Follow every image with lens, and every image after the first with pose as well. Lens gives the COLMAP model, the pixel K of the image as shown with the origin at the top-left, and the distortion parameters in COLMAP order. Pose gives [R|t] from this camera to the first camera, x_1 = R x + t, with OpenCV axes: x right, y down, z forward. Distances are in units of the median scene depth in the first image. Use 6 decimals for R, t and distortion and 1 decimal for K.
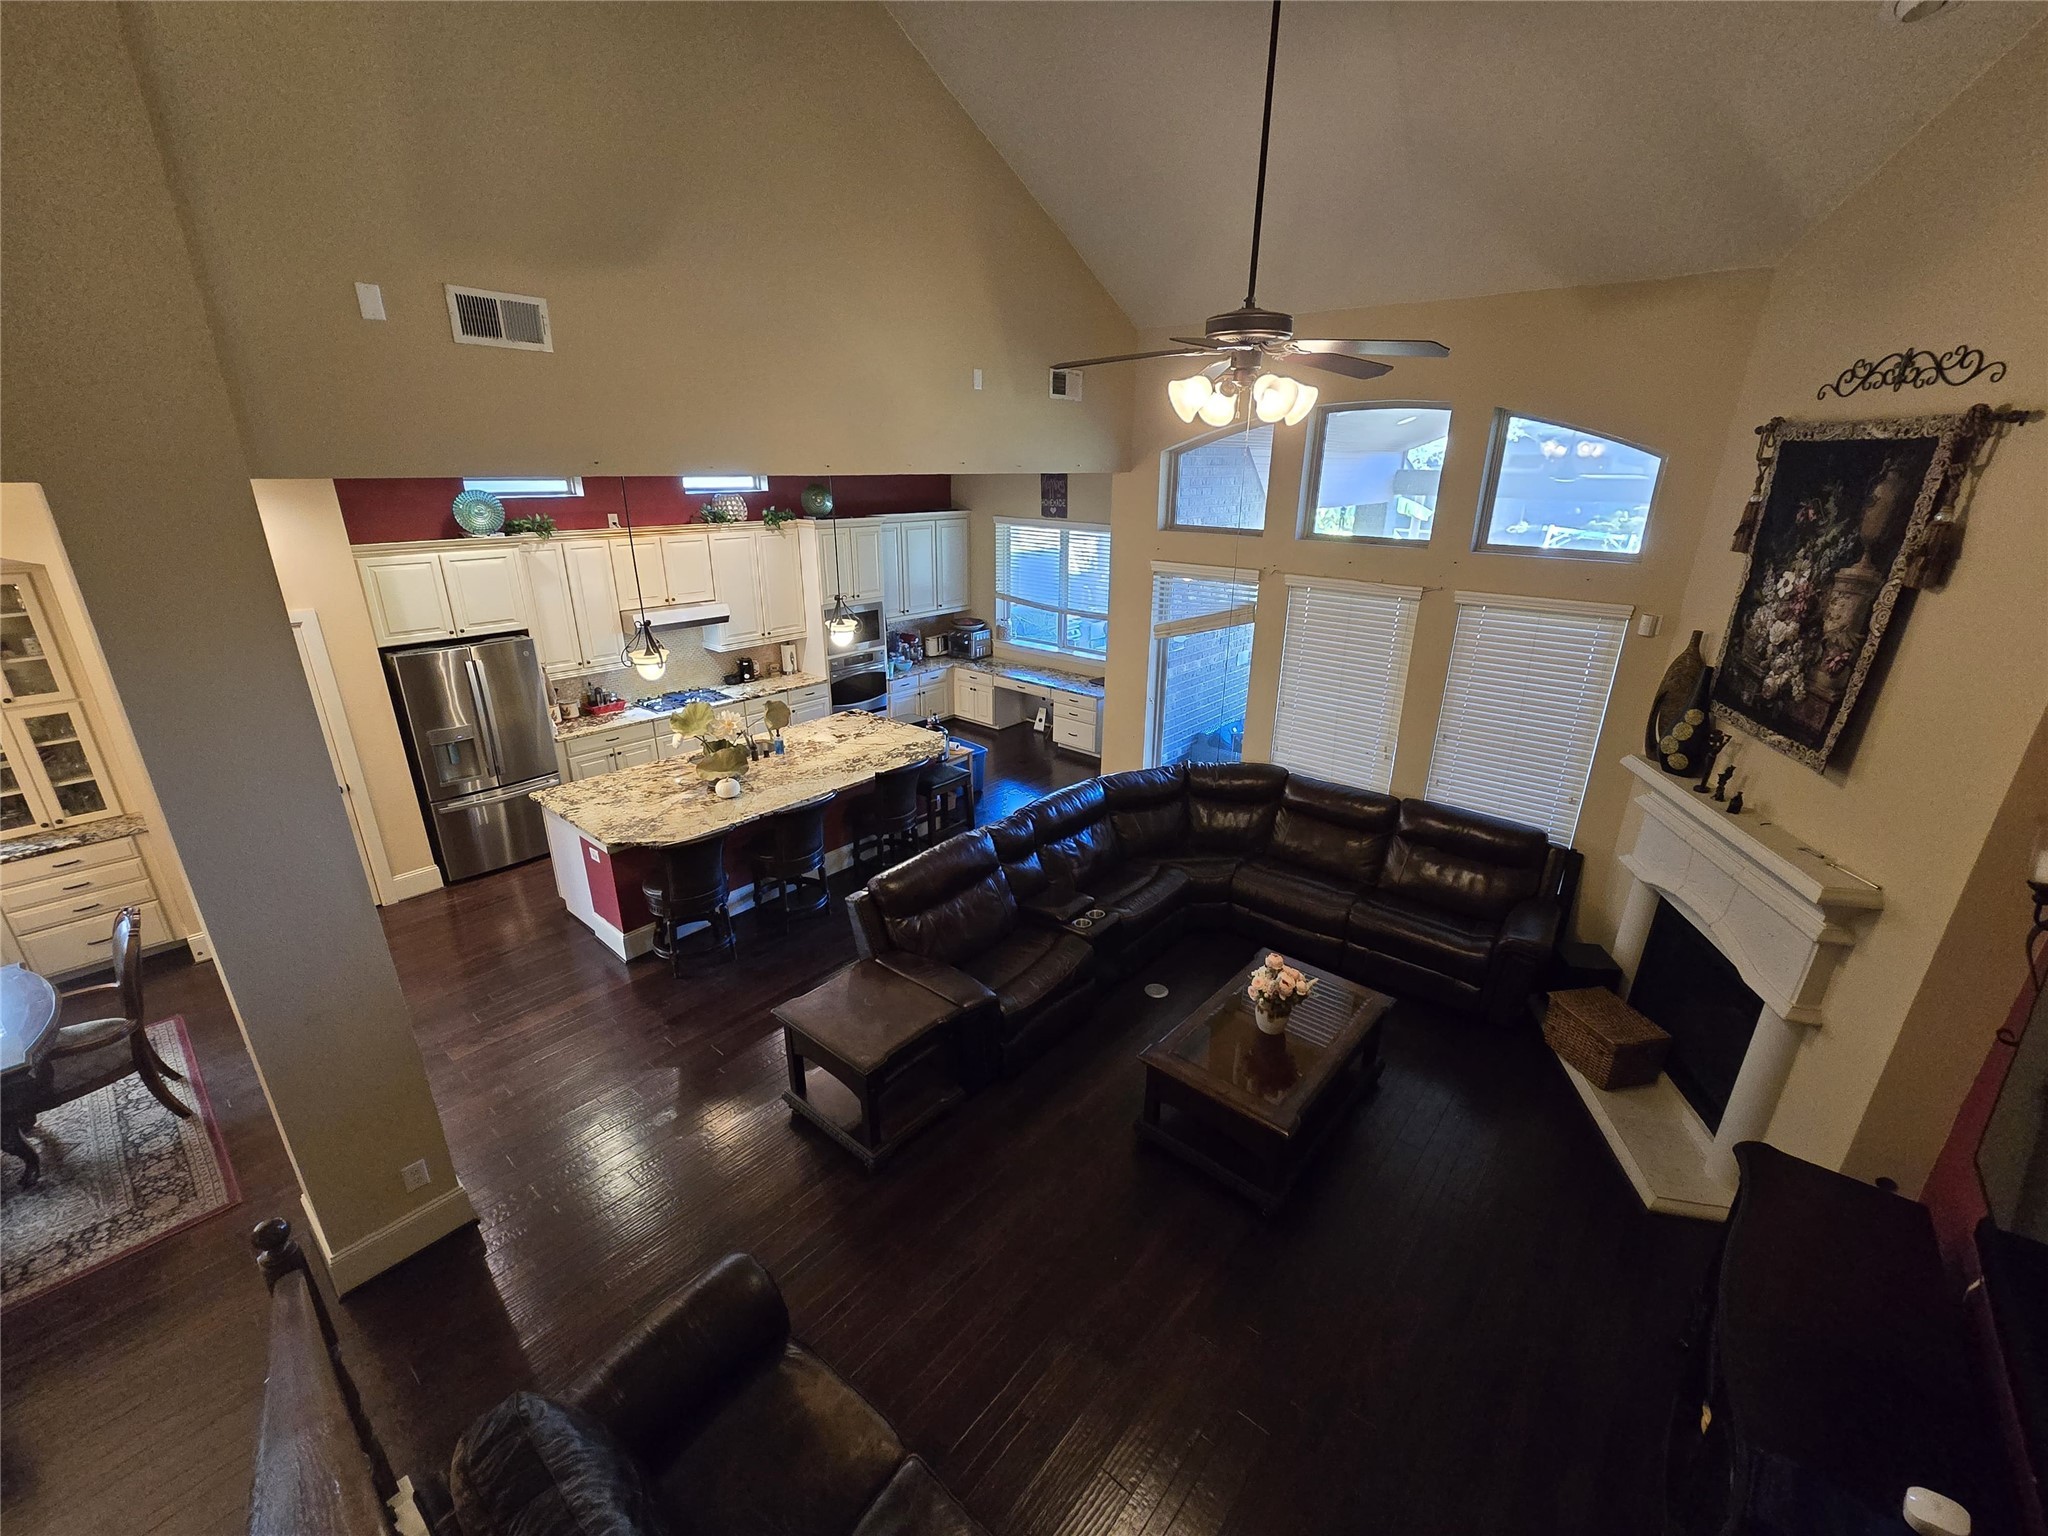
lens RADIAL K [[836.3, 0, 1024.0], [0, 836.3, 768.0], [0, 0, 1]] dist [-0.002862, -0.000309]
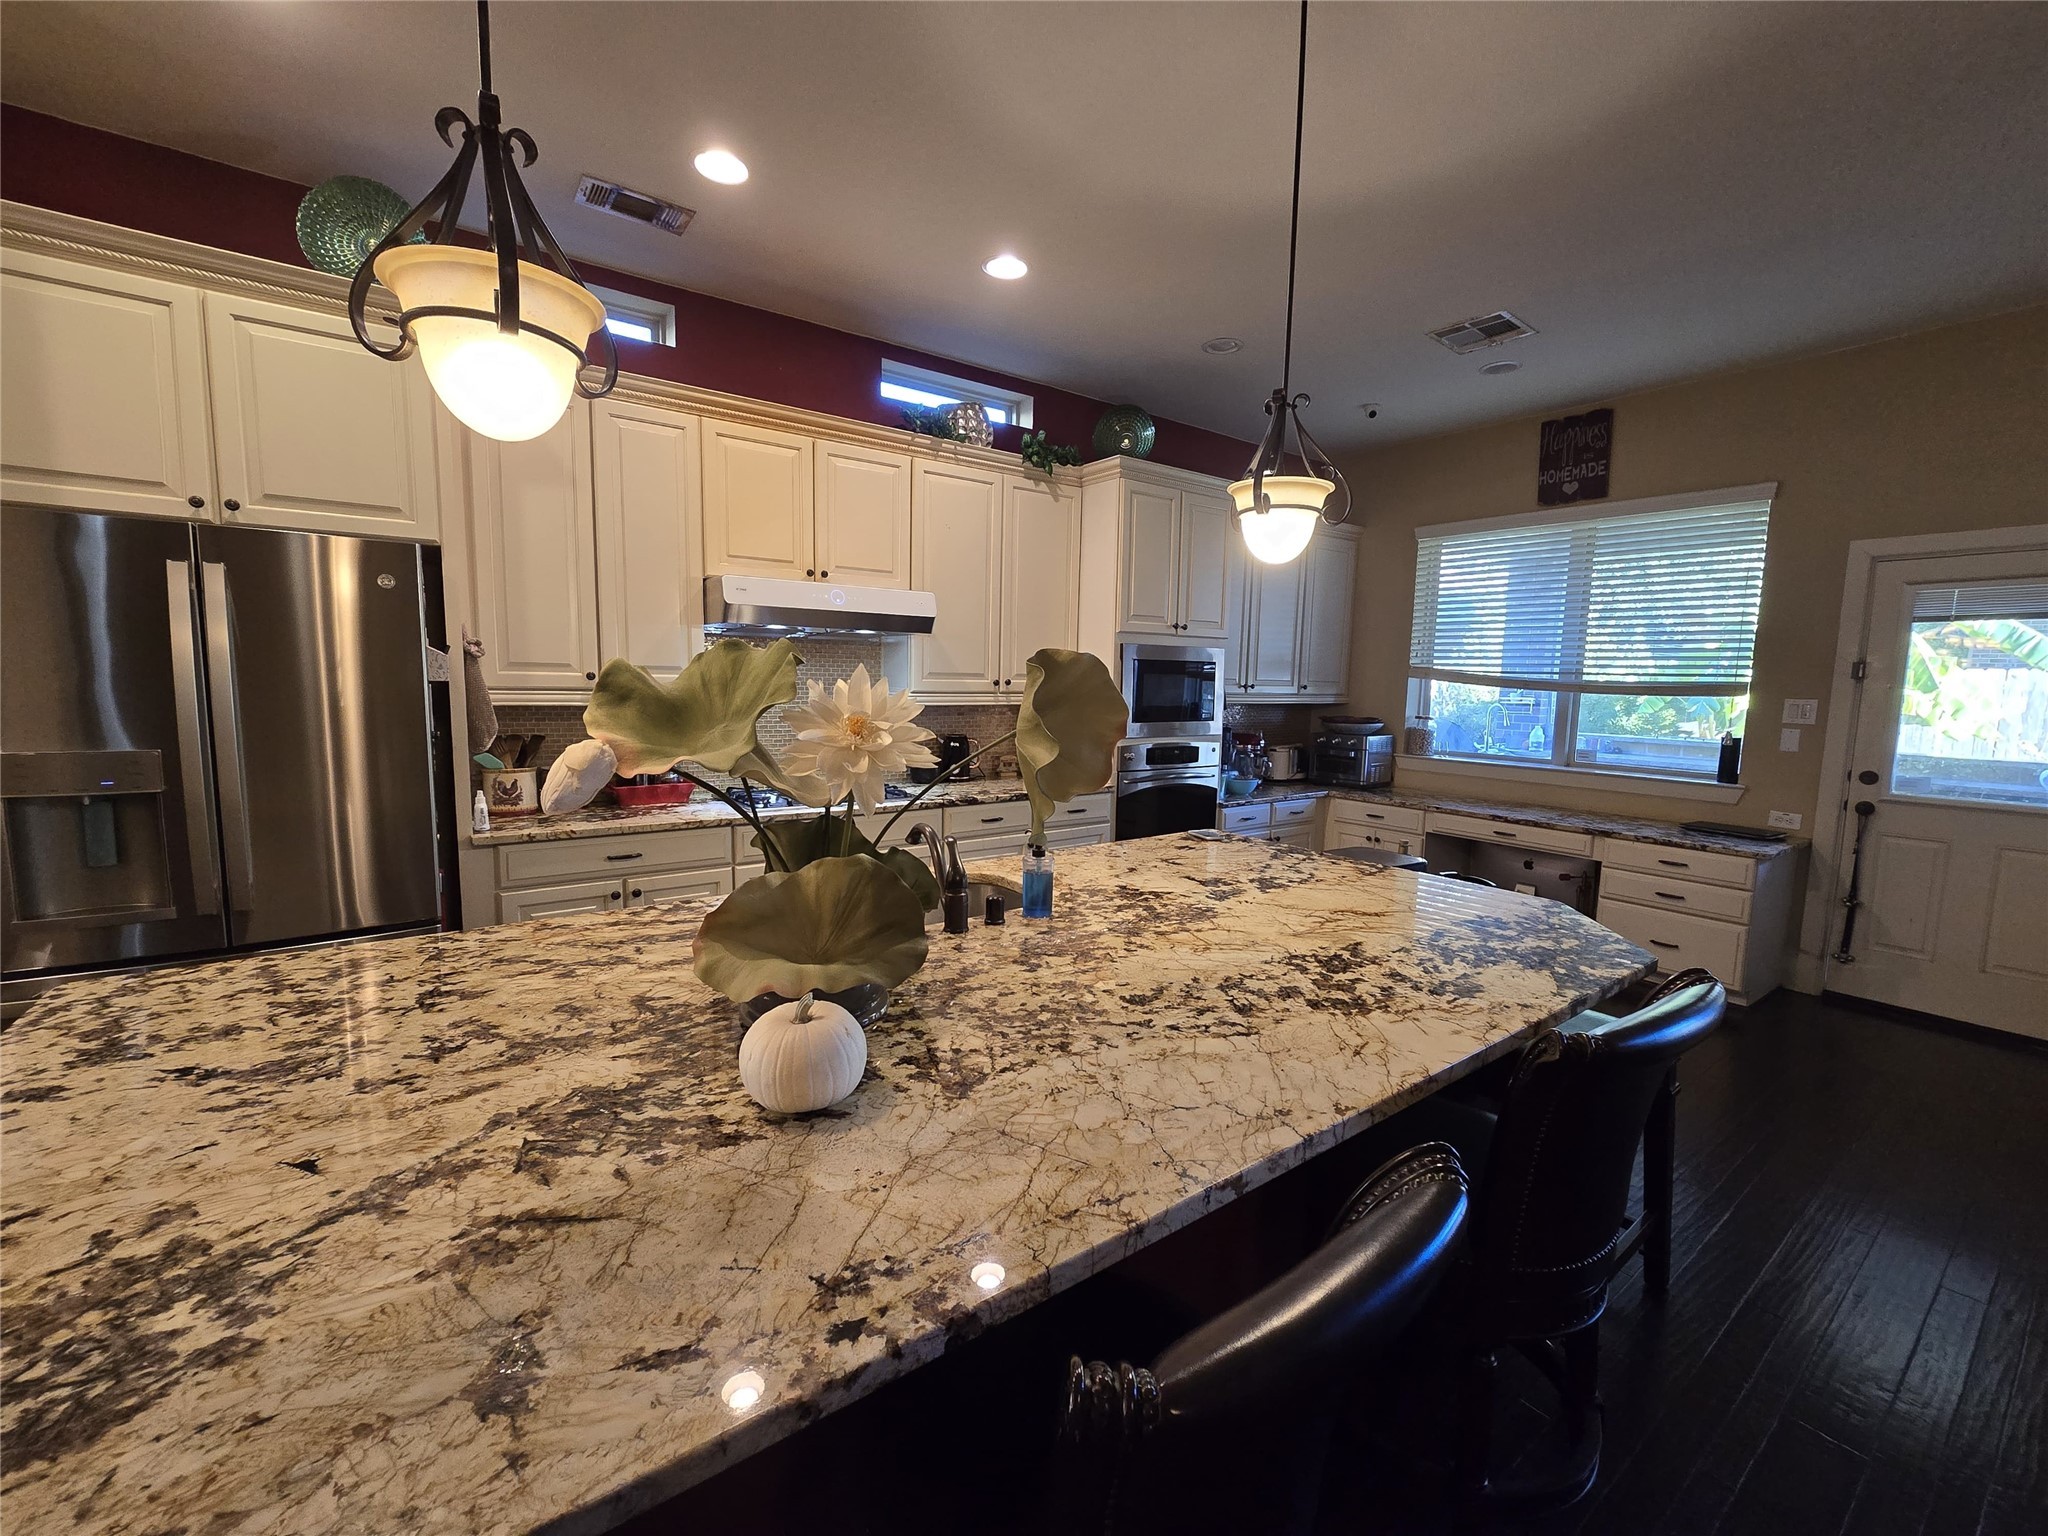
lens RADIAL K [[836.3, 0, 1024.0], [0, 836.3, 768.0], [0, 0, 1]] dist [-0.002862, -0.000309]
pose [[0.971353, 0.034247, -0.235159, -0.230787], [-0.090026, 0.968836, -0.230766, 0.000417], [0.219927, 0.245326, 0.944165, 0.714218]]
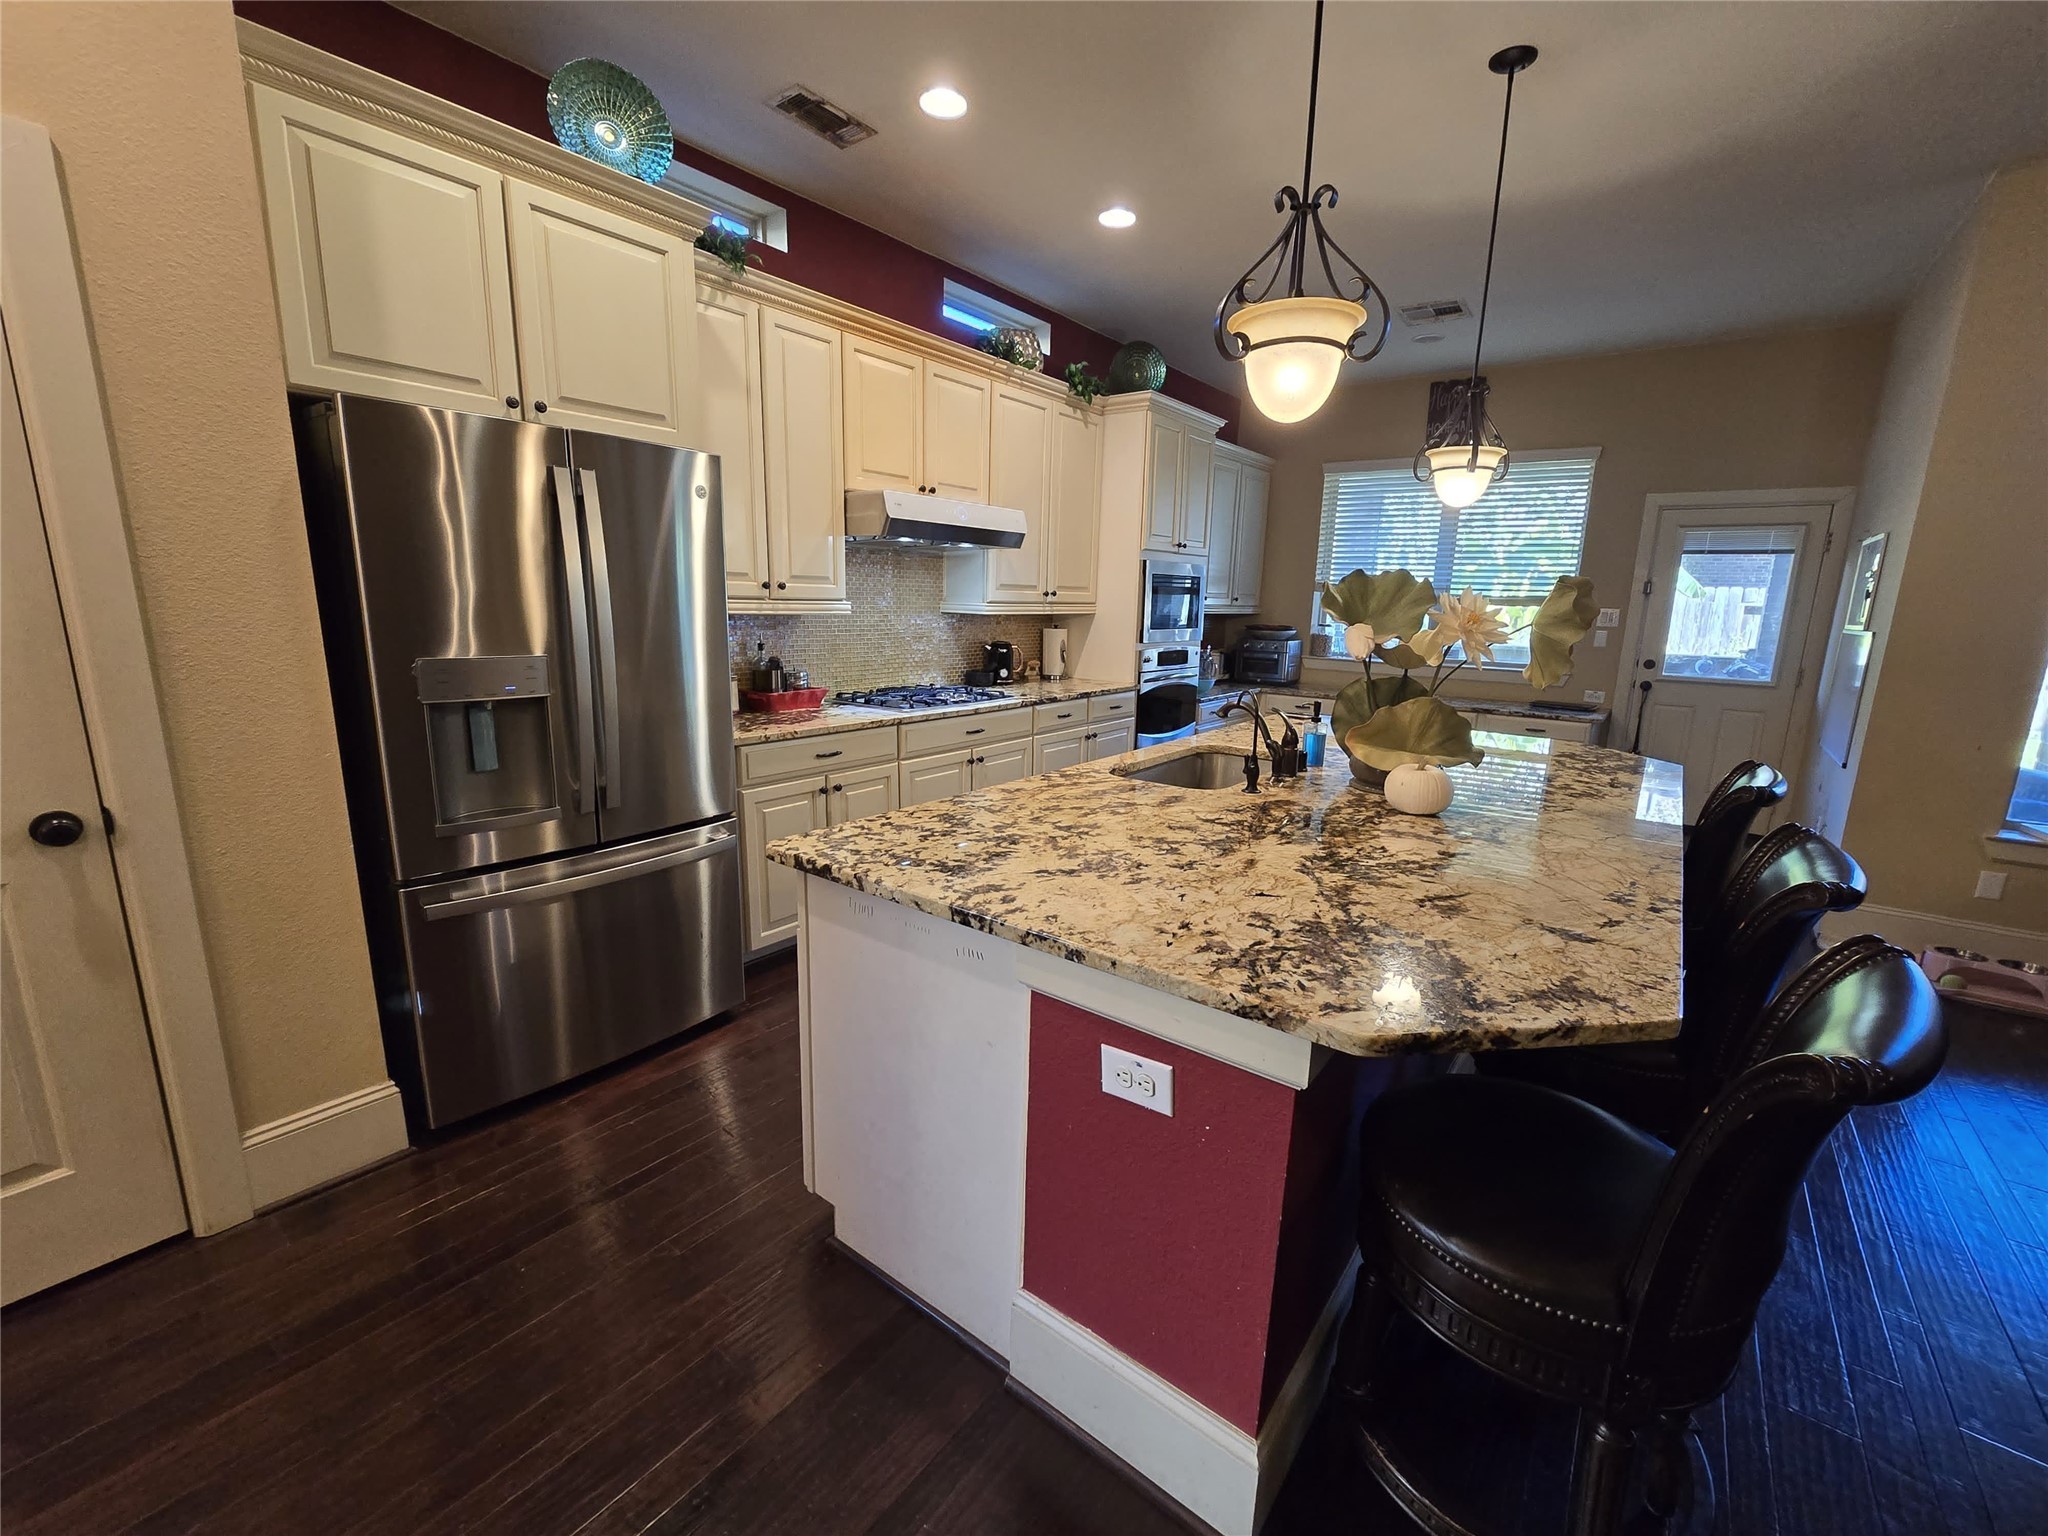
lens RADIAL K [[845.0, 0, 1035.1], [0, 845.0, 762.1], [0, 0, 1]] dist [0.000061, 0.000104]
pose [[0.998588, 0.004684, 0.052918, -0.448680], [0.003438, 0.988321, -0.152349, 0.041974], [-0.053013, 0.152316, 0.986909, 0.611221]]
